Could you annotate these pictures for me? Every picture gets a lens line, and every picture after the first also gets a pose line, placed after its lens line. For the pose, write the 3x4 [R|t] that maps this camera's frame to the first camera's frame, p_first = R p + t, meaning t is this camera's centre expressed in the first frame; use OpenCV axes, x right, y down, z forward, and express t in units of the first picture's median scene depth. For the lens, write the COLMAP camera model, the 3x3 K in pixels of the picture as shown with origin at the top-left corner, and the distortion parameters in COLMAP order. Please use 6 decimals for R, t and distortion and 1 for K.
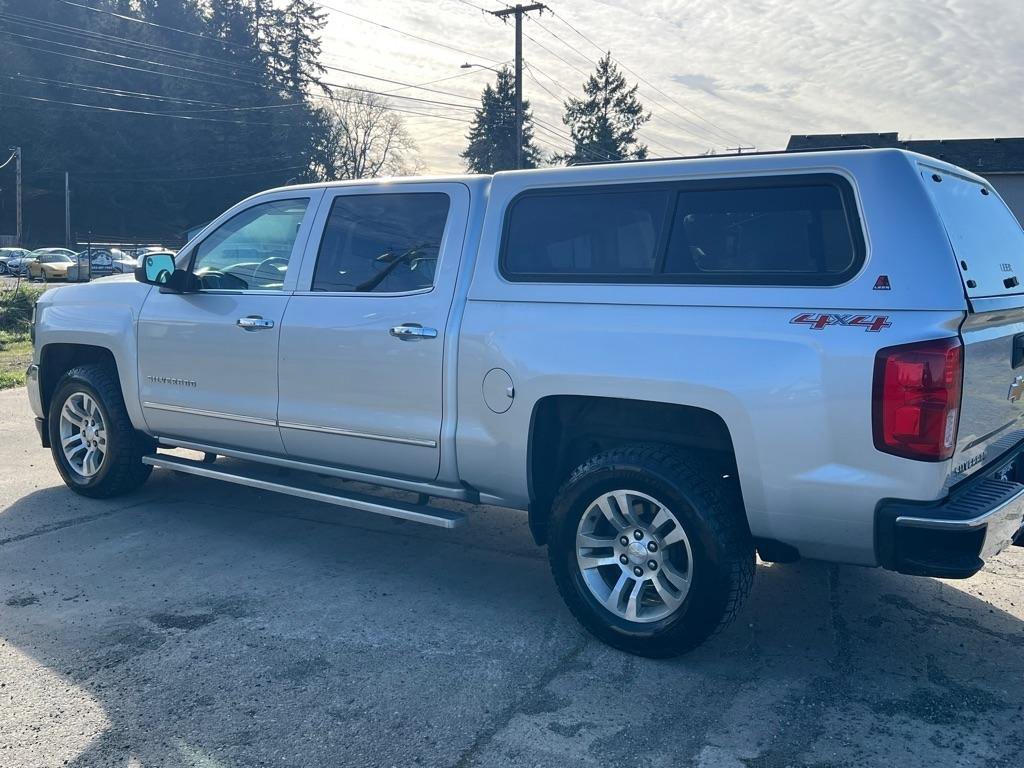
lens RADIAL K [[960.8, 0, 513.3], [0, 960.8, 362.7], [0, 0, 1]] dist [0.082033, -0.141621]
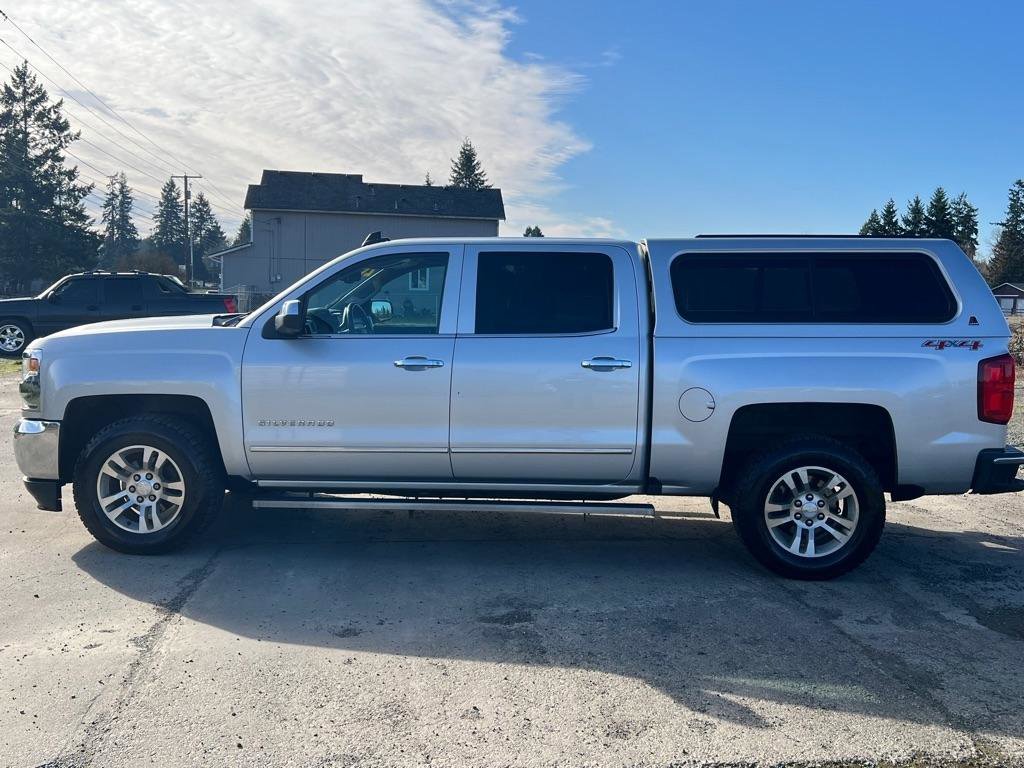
lens RADIAL K [[960.8, 0, 513.3], [0, 960.8, 362.7], [0, 0, 1]] dist [0.082033, -0.141621]
pose [[0.848264, -0.038961, 0.528139, -0.966649], [0.055200, 0.998362, -0.015010, -0.023688], [-0.526689, 0.041886, 0.849025, -0.001691]]
